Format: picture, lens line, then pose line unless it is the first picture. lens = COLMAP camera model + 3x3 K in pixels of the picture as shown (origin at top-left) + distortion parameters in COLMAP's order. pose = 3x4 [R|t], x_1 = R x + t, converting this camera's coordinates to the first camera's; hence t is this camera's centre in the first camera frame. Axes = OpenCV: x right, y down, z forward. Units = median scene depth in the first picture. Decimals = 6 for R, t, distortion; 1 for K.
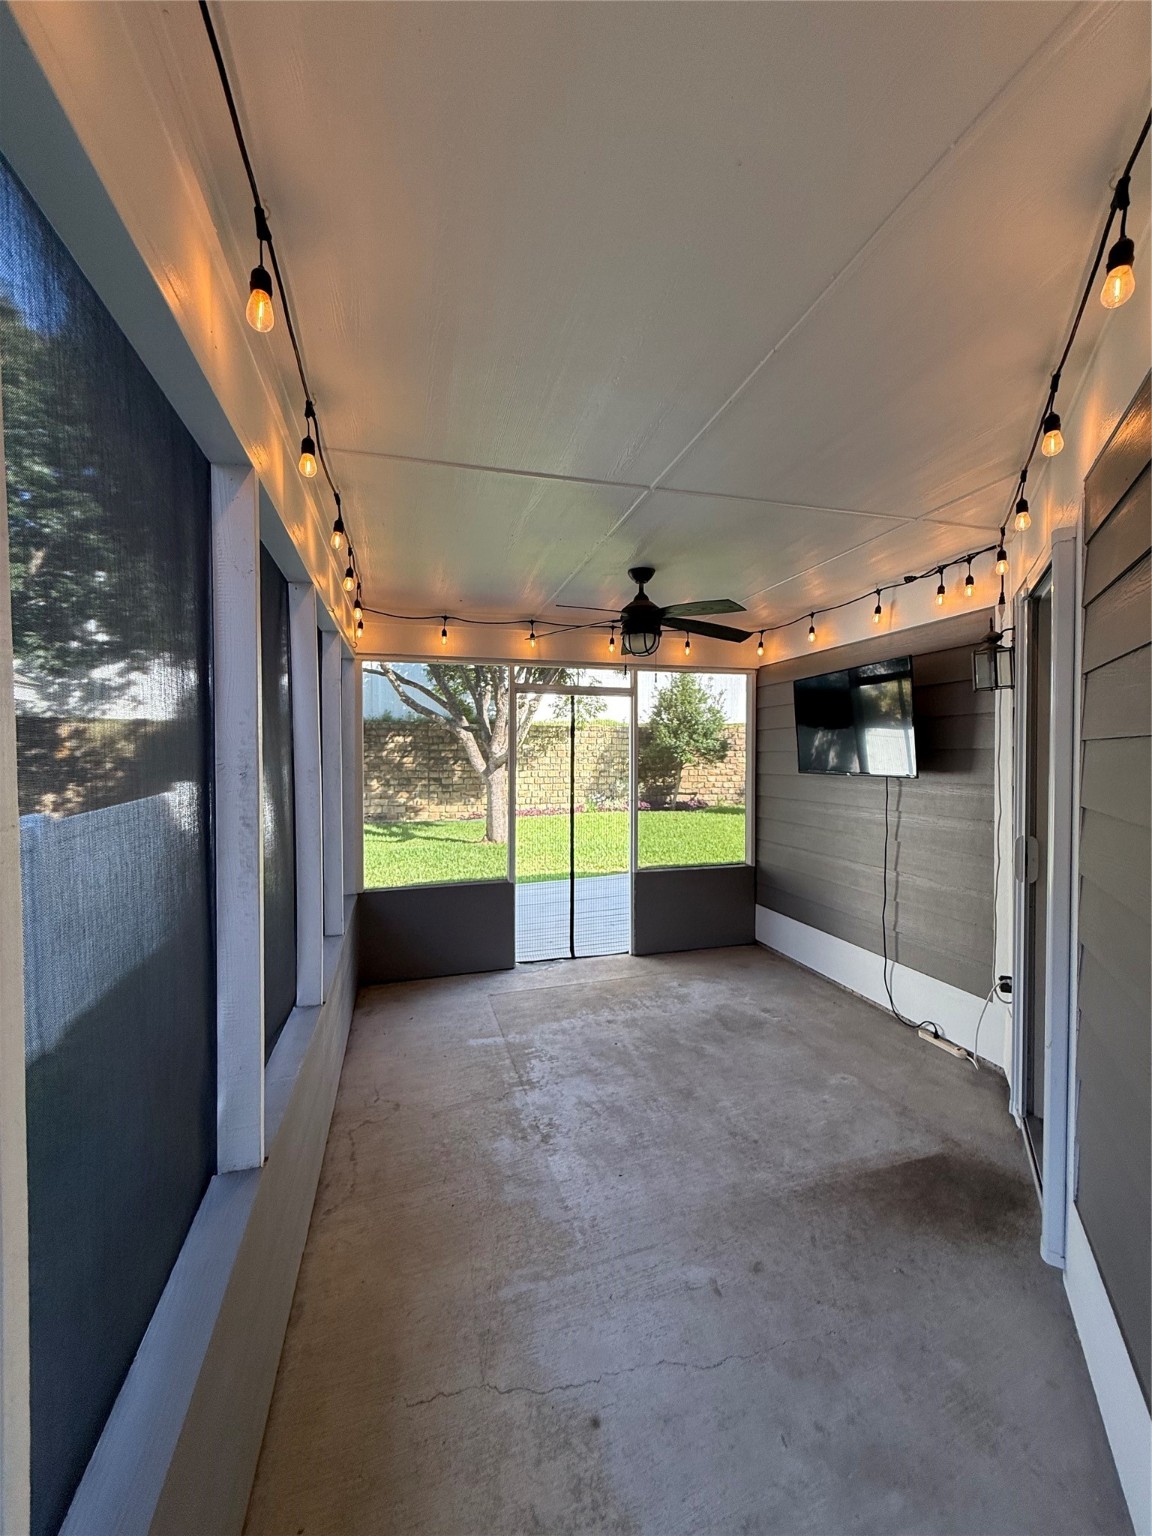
lens RADIAL K [[611.0, 0, 577.0], [0, 611.0, 763.9], [0, 0, 1]] dist [-0.000613, 0.000579]
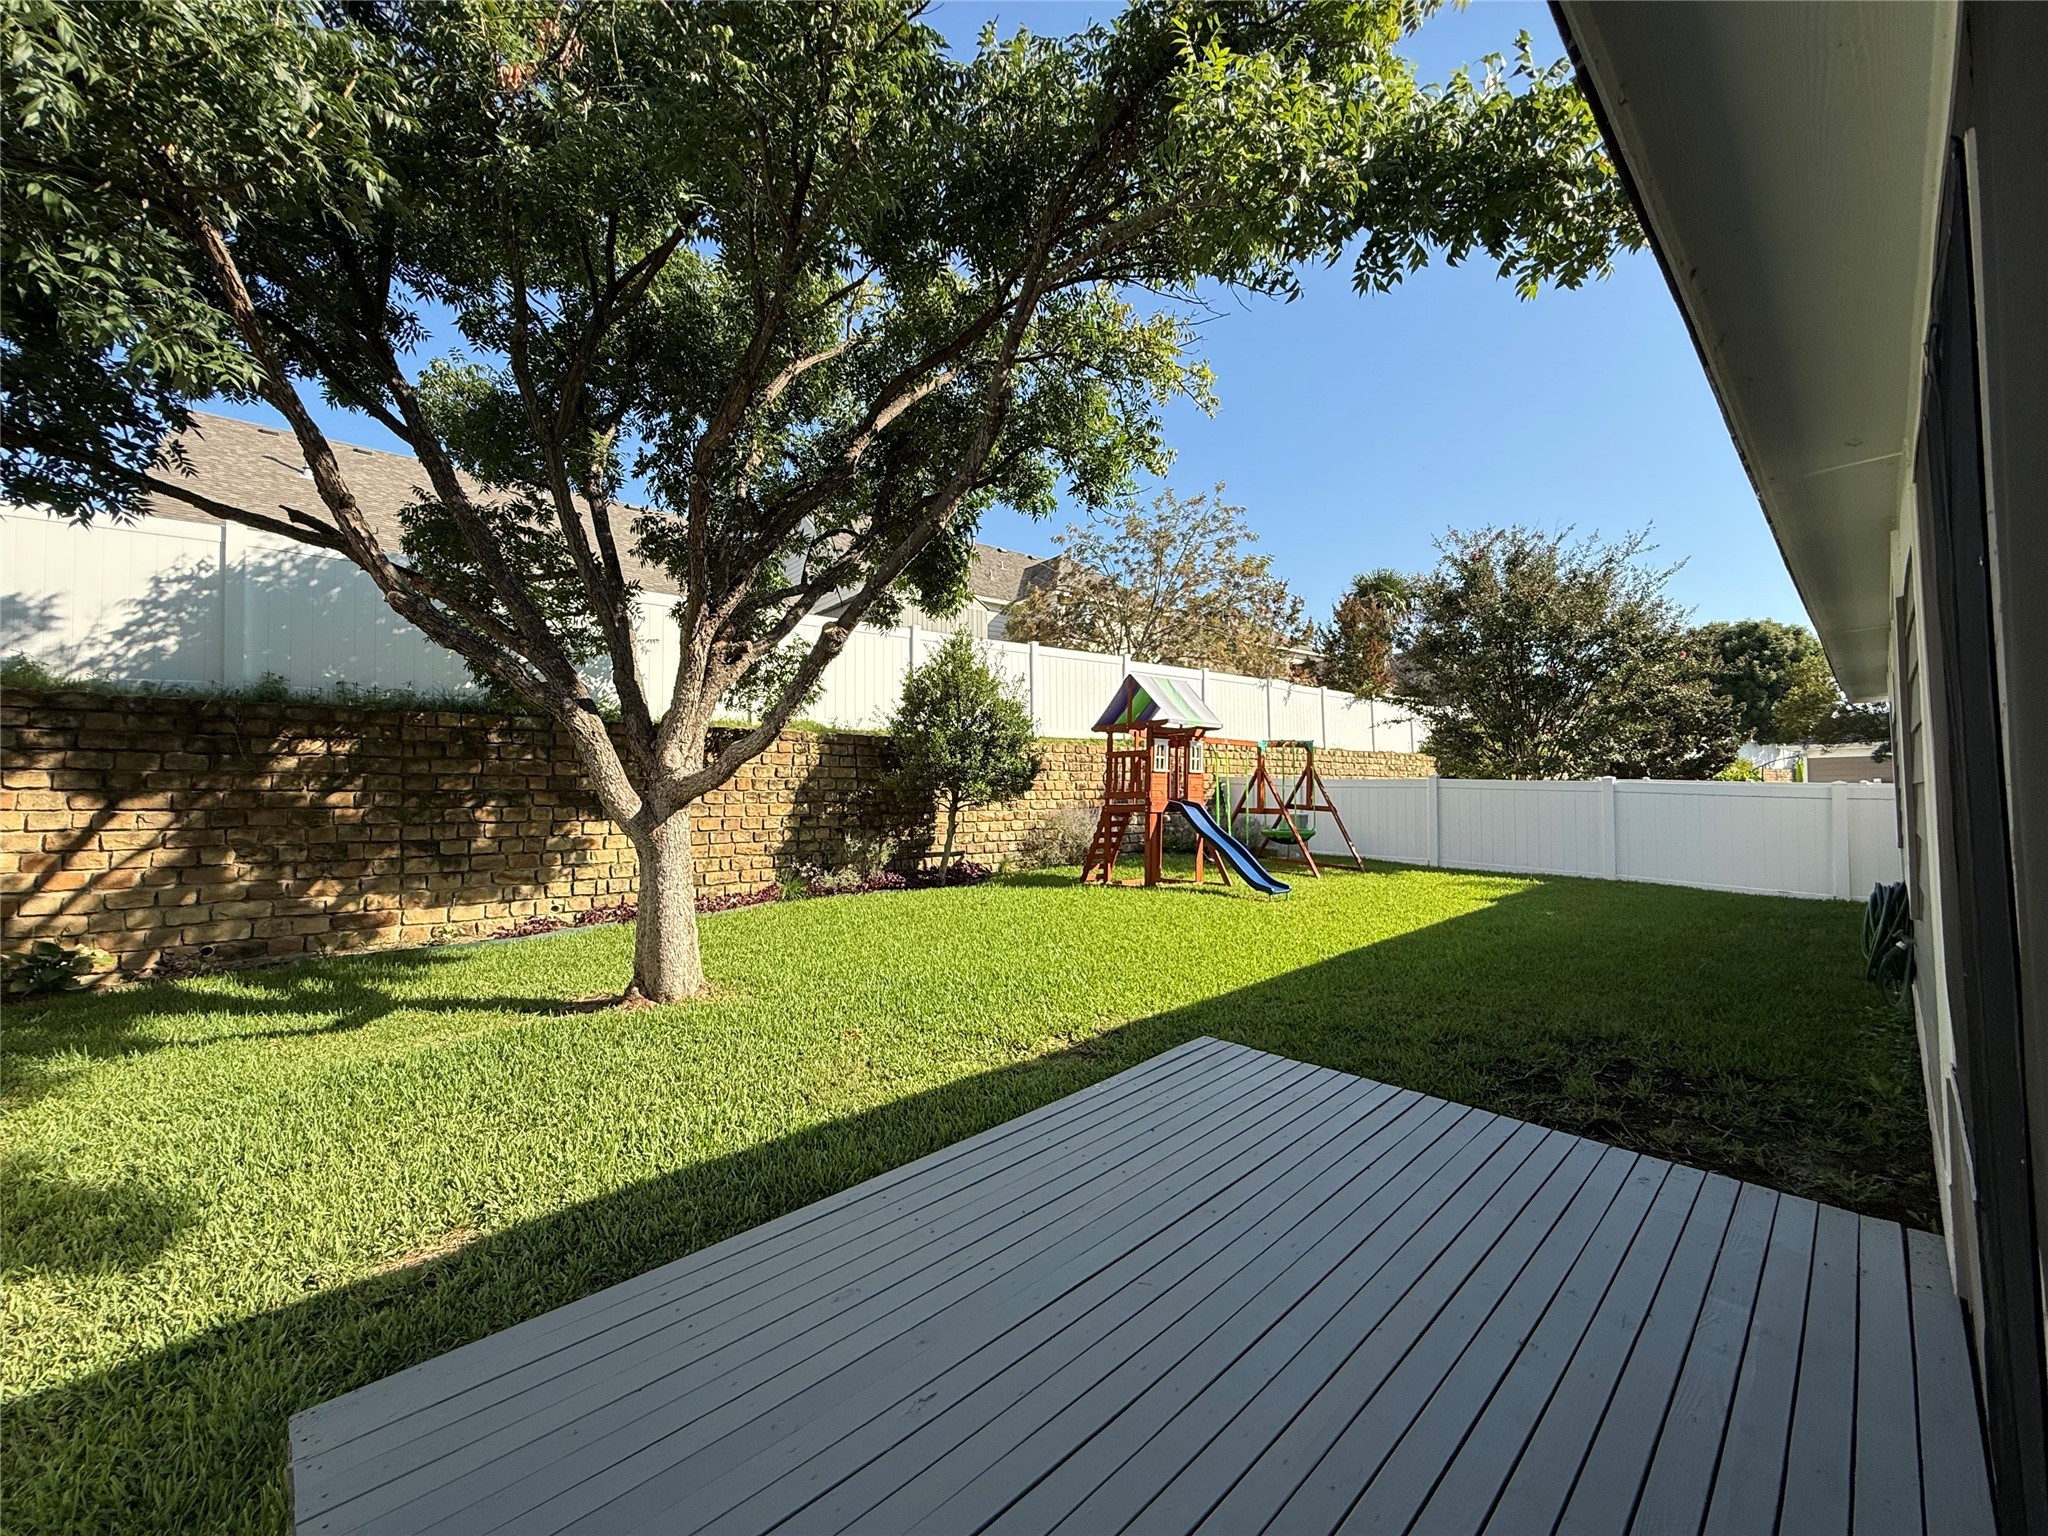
lens RADIAL K [[814.7, 0, 1009.3], [0, 814.7, 767.8], [0, 0, 1]] dist [-0.000613, 0.000579]
pose [[0.885933, 0.006827, 0.463763, -0.136176], [0.019052, 0.998512, -0.051095, 0.008896], [-0.463422, 0.054102, 0.884484, 0.324058]]
